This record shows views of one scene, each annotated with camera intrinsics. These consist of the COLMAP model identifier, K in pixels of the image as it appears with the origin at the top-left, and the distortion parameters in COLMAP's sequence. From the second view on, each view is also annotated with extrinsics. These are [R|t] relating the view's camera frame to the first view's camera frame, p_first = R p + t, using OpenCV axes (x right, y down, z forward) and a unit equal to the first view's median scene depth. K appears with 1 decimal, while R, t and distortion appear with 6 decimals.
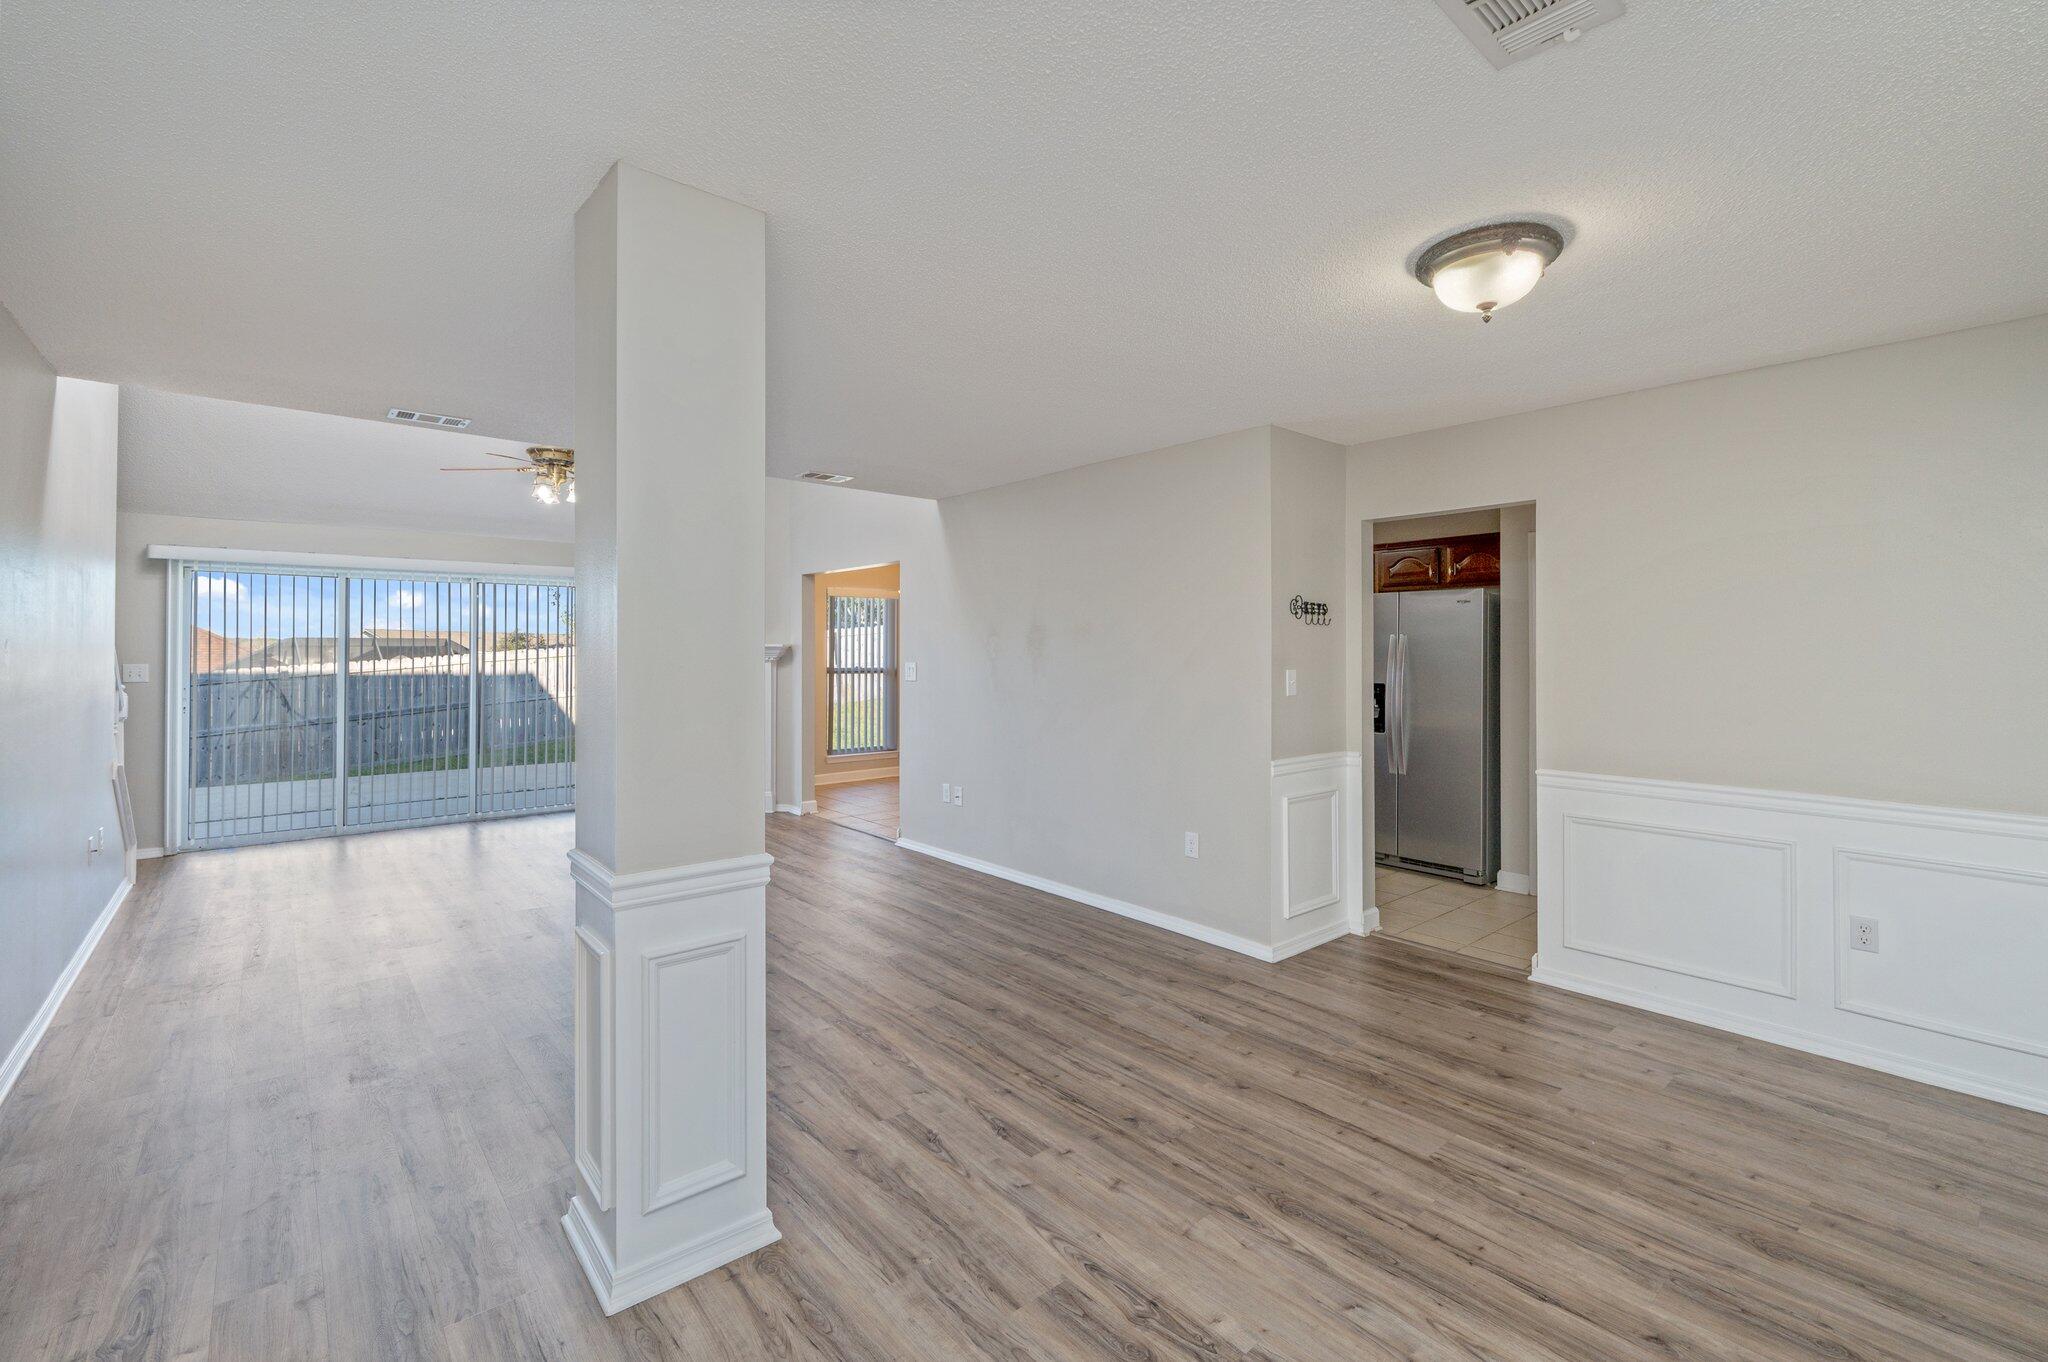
lens RADIAL K [[898.0, 0, 1013.3], [0, 898.0, 648.0], [0, 0, 1]] dist [0.002598, 0.000523]
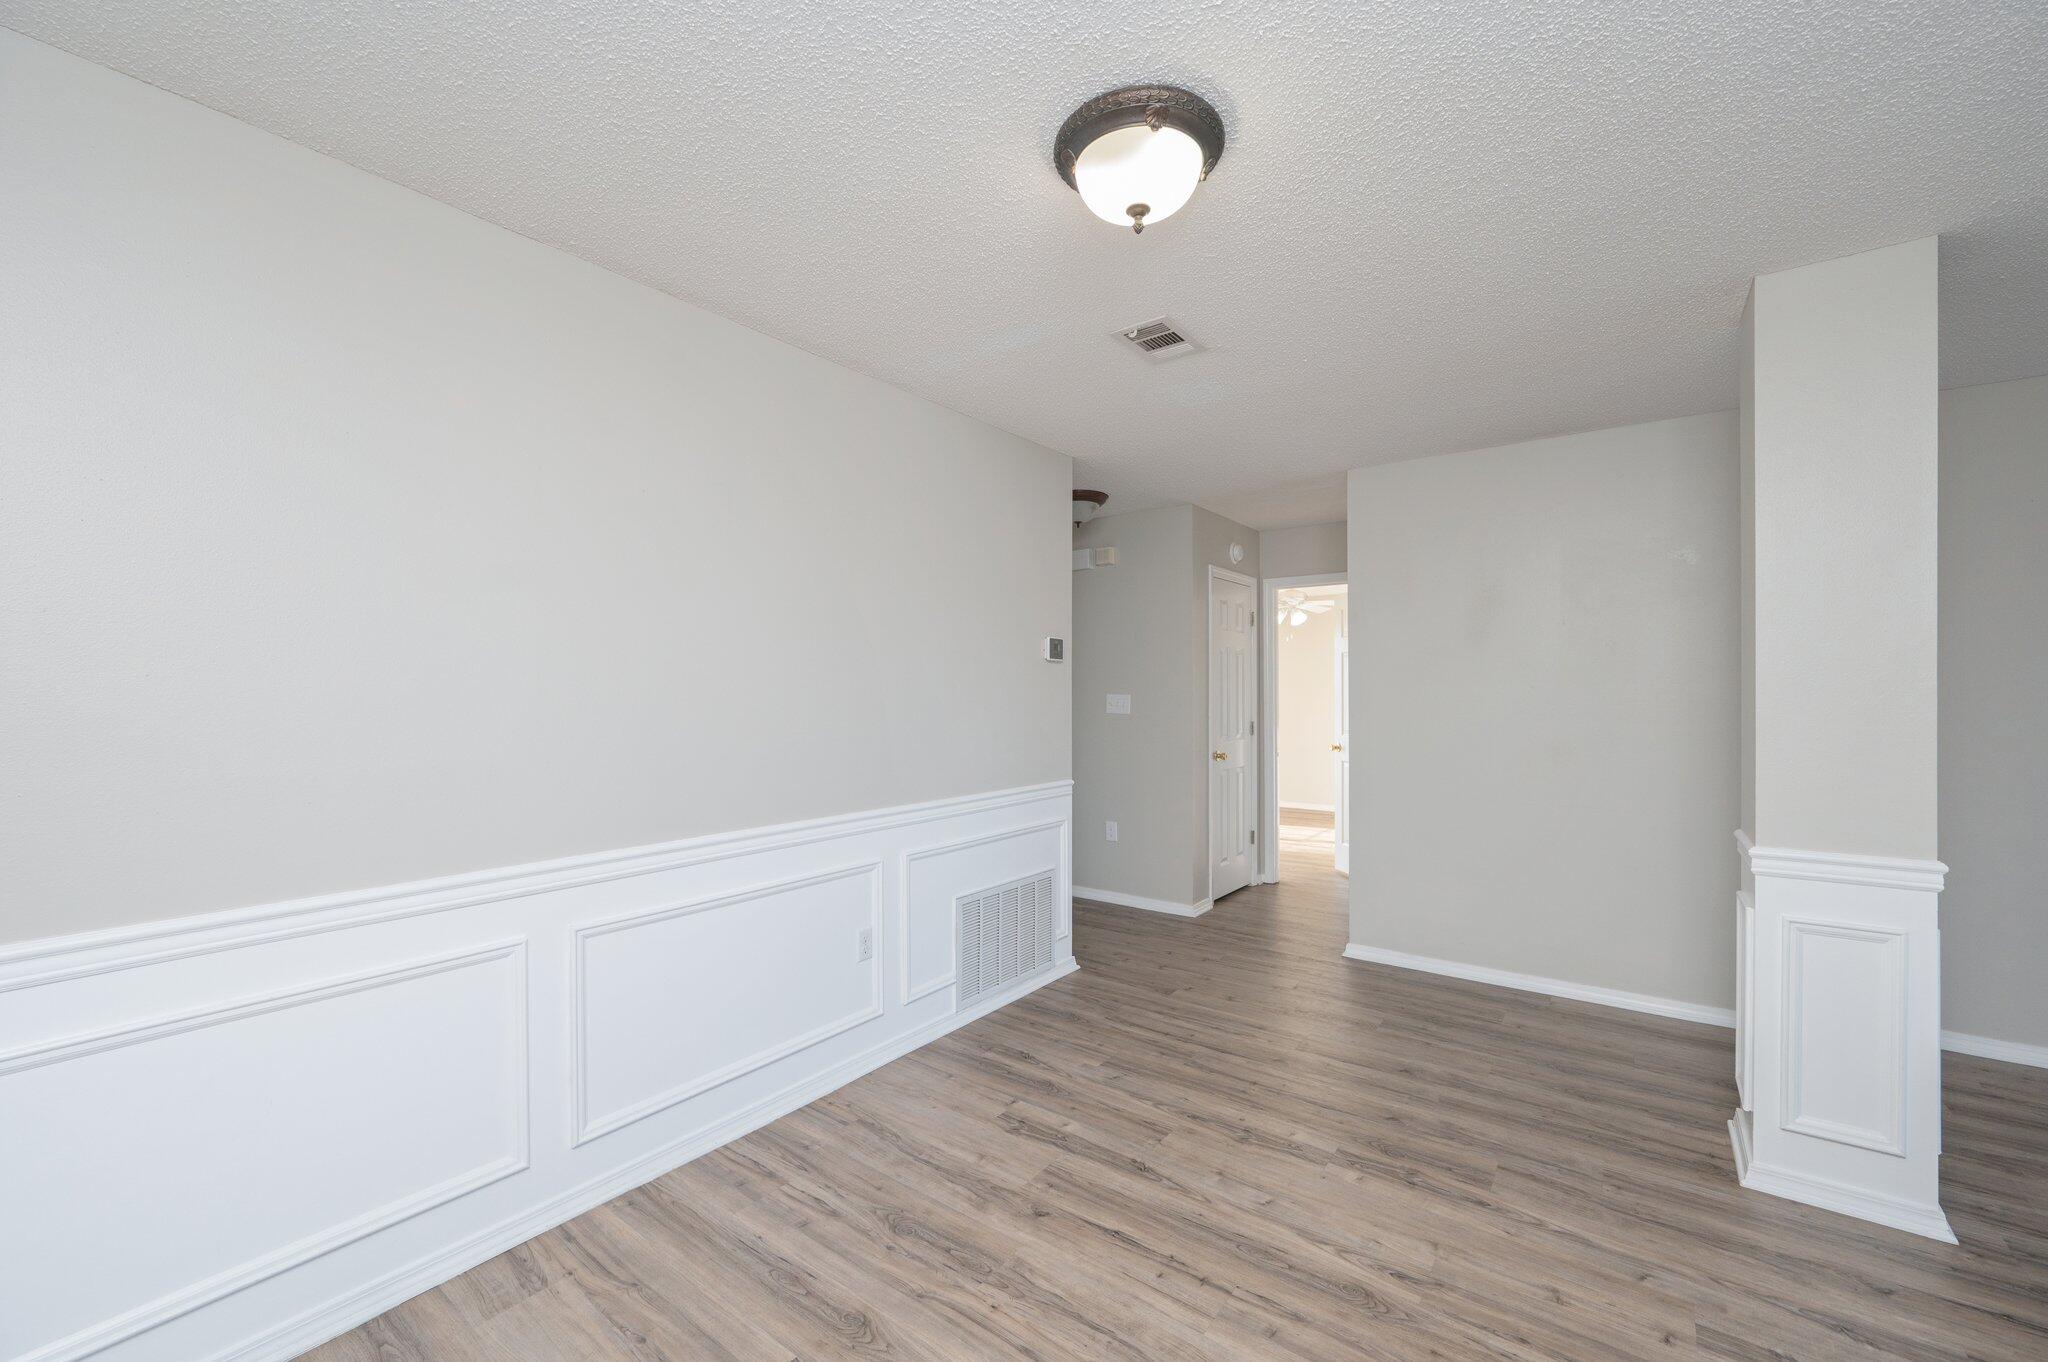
lens RADIAL K [[815.8, 0, 1021.5], [0, 815.8, 693.6], [0, 0, 1]] dist [-0.001343, -0.000272]
pose [[-0.977174, -0.003346, -0.212415, 0.828940], [-0.001956, 0.999975, -0.006754, 0.044686], [0.212432, -0.006184, -0.977156, 1.776061]]
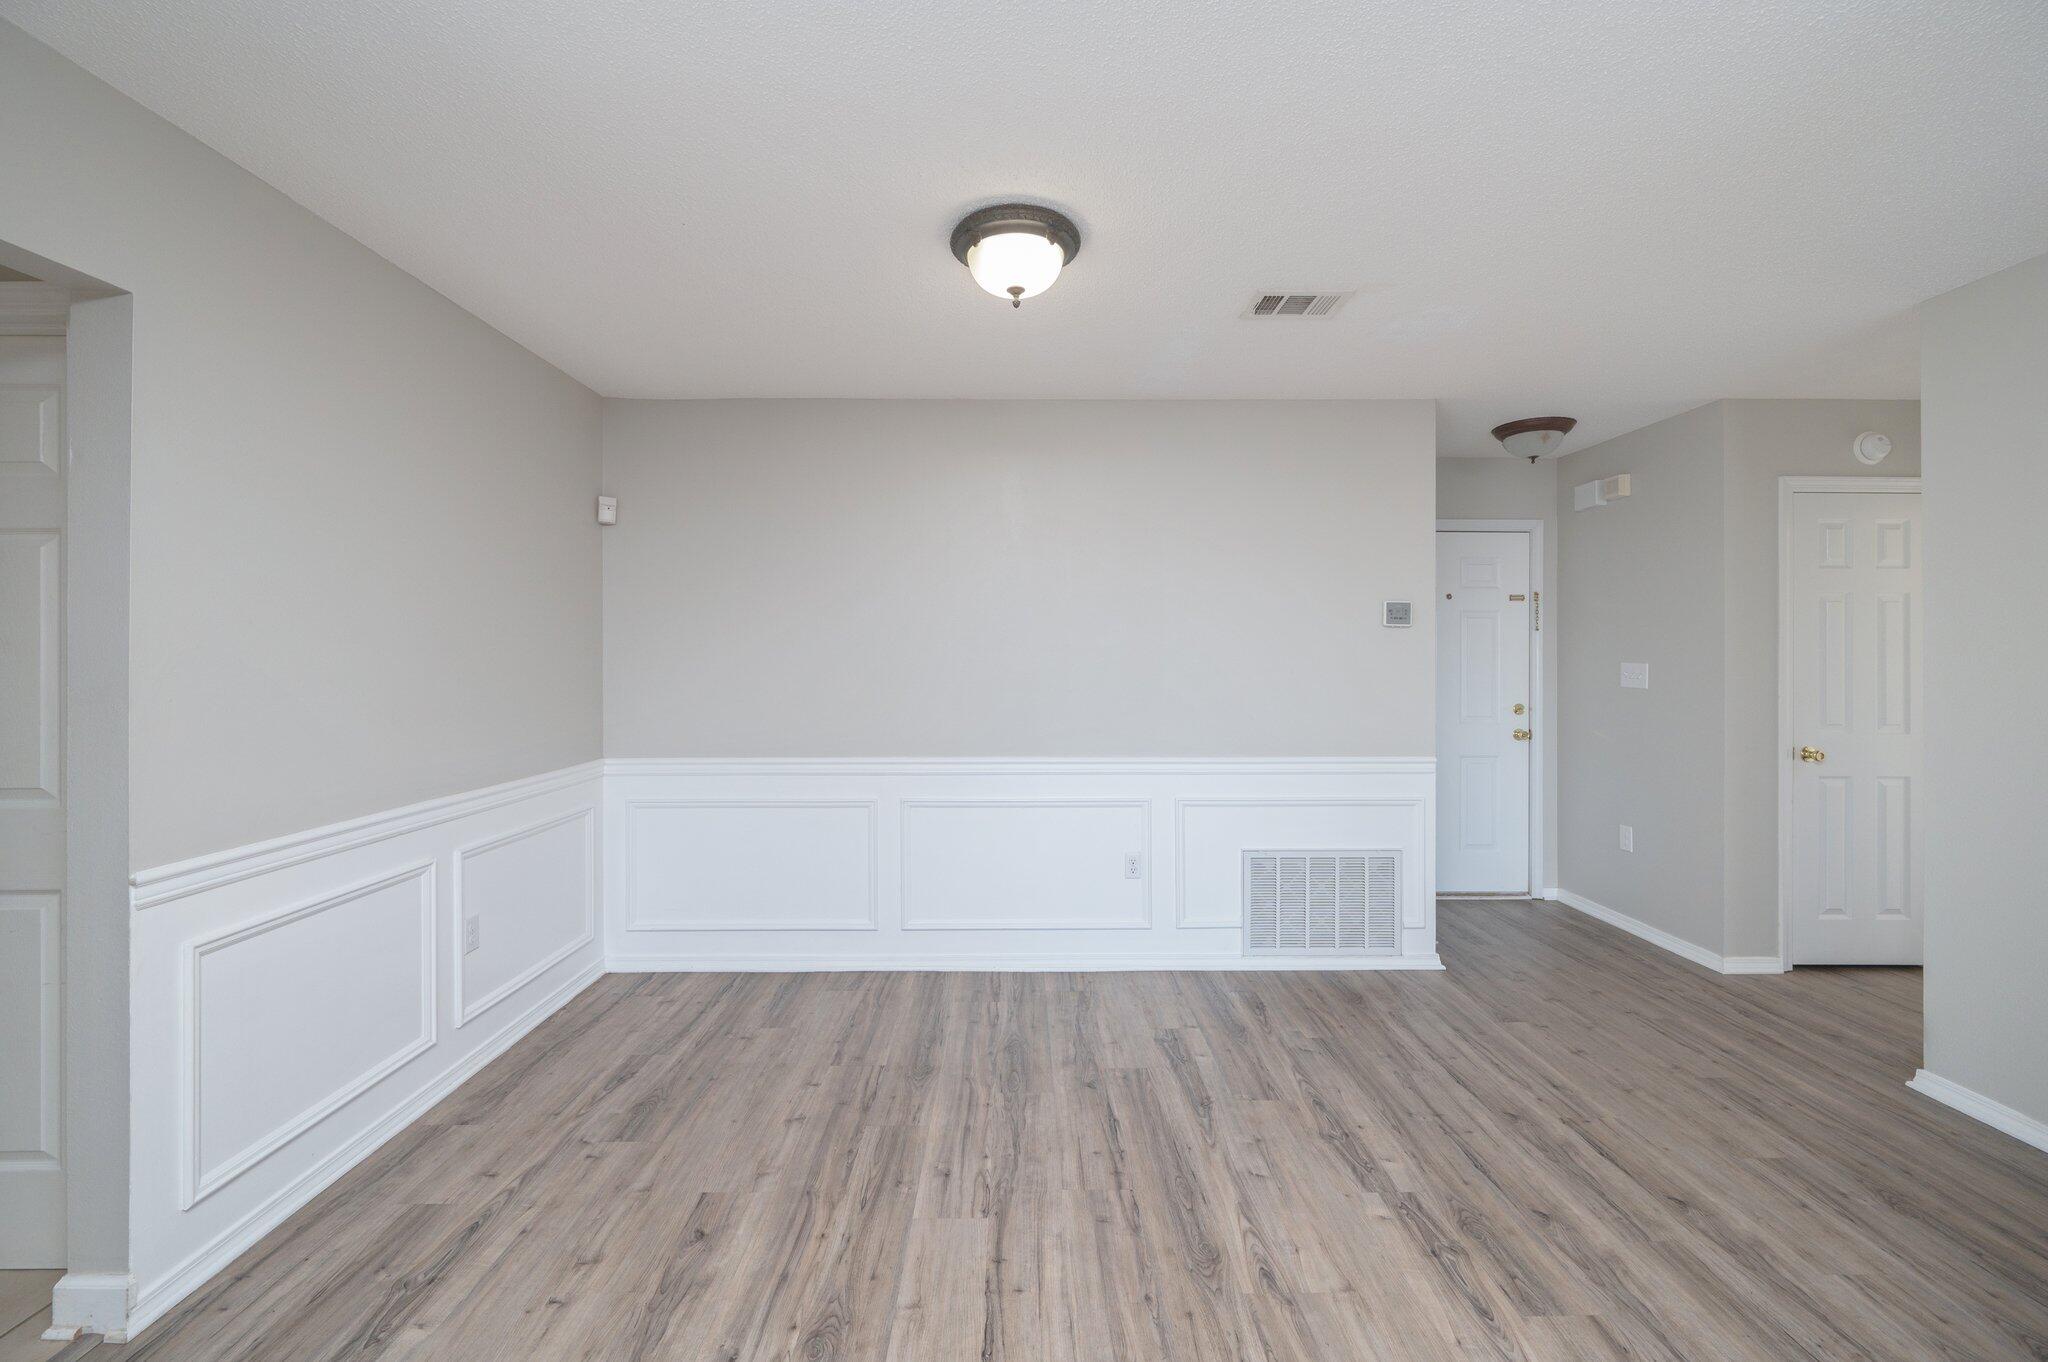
lens RADIAL K [[805.6, 0, 1024.0], [0, 805.6, 681.0], [0, 0, 1]] dist [-0.000647, 0.000135]
pose [[-0.767936, -0.022367, 0.640136, -0.056709], [-0.007913, 0.999645, 0.025436, 0.033440], [-0.640478, 0.014468, -0.767840, 1.791725]]
